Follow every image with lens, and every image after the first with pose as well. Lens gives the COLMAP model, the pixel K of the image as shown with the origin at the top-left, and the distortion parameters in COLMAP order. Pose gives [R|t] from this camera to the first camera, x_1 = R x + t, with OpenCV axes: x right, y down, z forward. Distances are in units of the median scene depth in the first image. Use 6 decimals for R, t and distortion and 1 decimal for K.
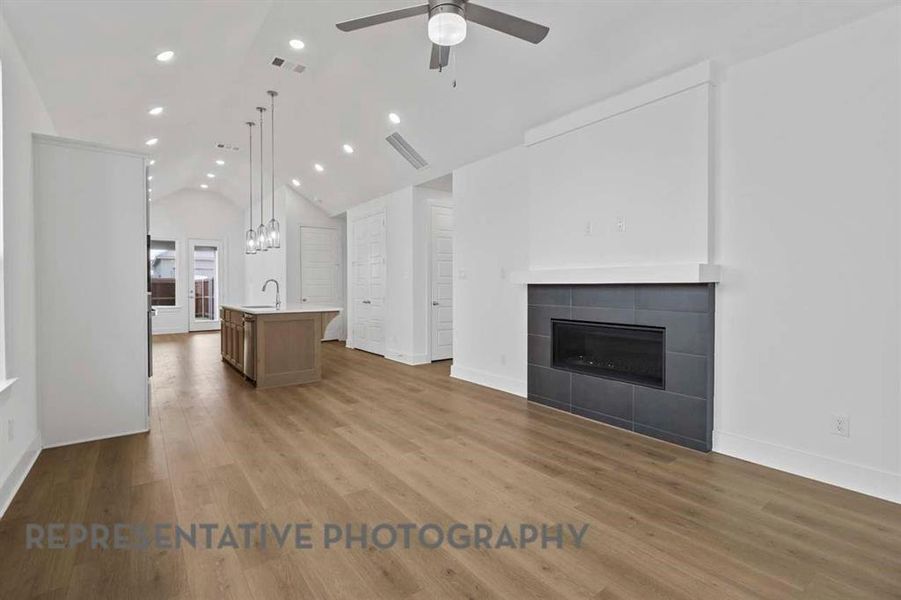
lens RADIAL K [[413.9, 0, 444.6], [0, 413.9, 285.1], [0, 0, 1]] dist [-0.000471, -0.000548]
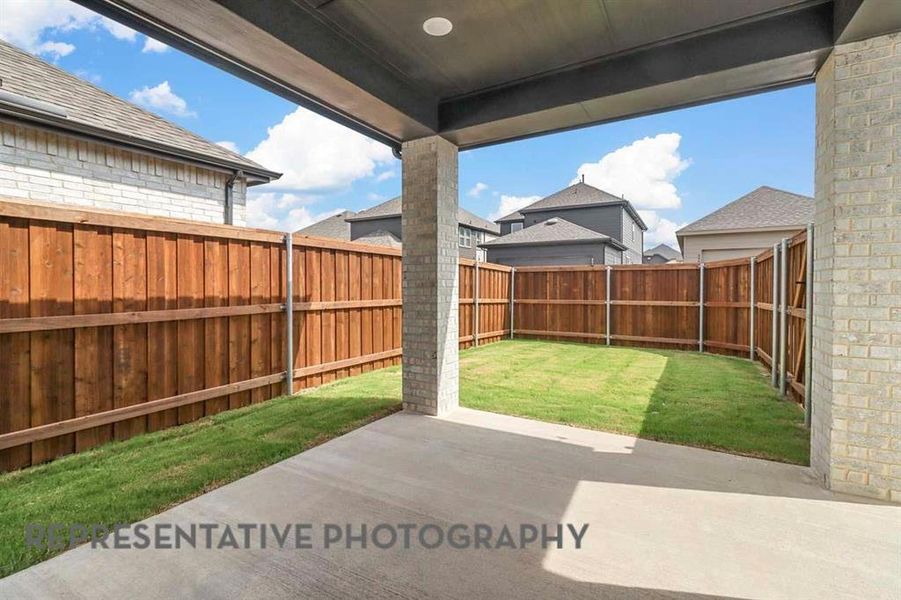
lens RADIAL K [[412.8, 0, 448.4], [0, 412.8, 291.2], [0, 0, 1]] dist [0.002459, -0.000198]
pose [[0.393192, 0.014143, -0.919348, -1.060324], [0.006219, 0.999818, 0.018041, 0.028224], [0.919435, -0.012811, 0.393032, 1.830640]]
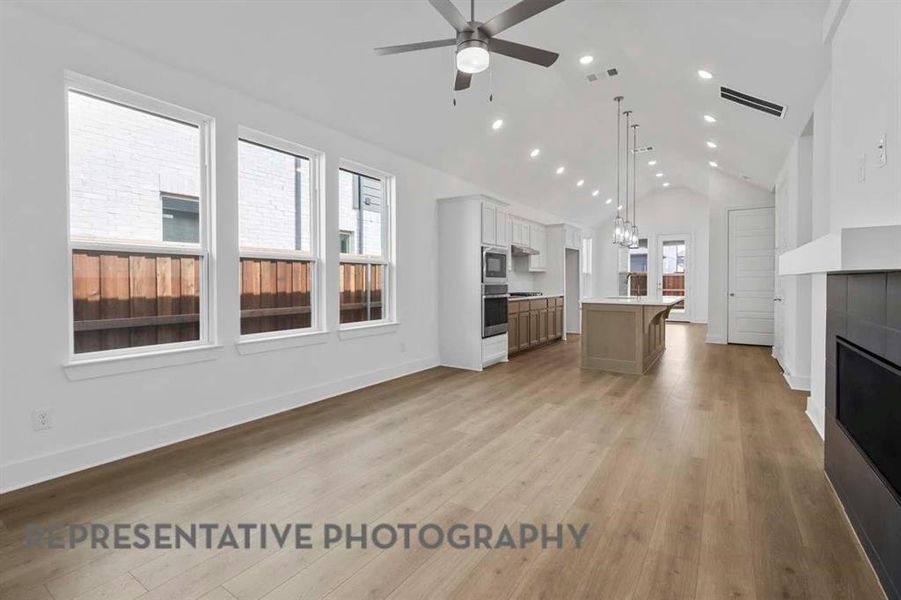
lens RADIAL K [[413.9, 0, 444.6], [0, 413.9, 285.1], [0, 0, 1]] dist [-0.000471, -0.000548]
pose [[0.328505, 0.012744, -0.944416, 0.381936], [0.004111, 0.999880, 0.014923, 0.000185], [0.944493, -0.008785, 0.328413, 0.188137]]
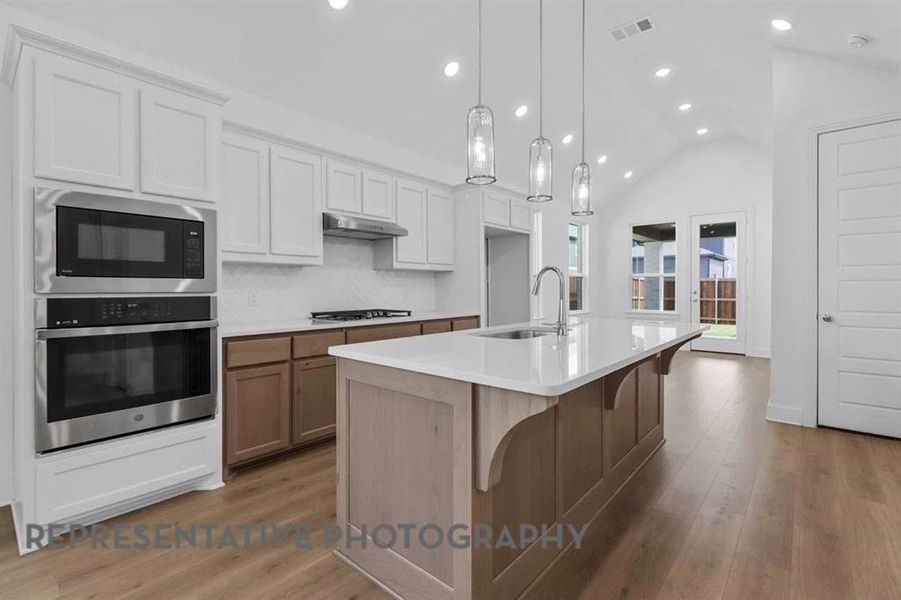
lens RADIAL K [[413.9, 0, 444.6], [0, 413.9, 285.1], [0, 0, 1]] dist [-0.000471, -0.000548]
pose [[0.211421, -0.000102, -0.977395, -0.043641], [0.002355, 0.999997, 0.000405, 0.003585], [0.977392, -0.002387, 0.211421, 0.751087]]
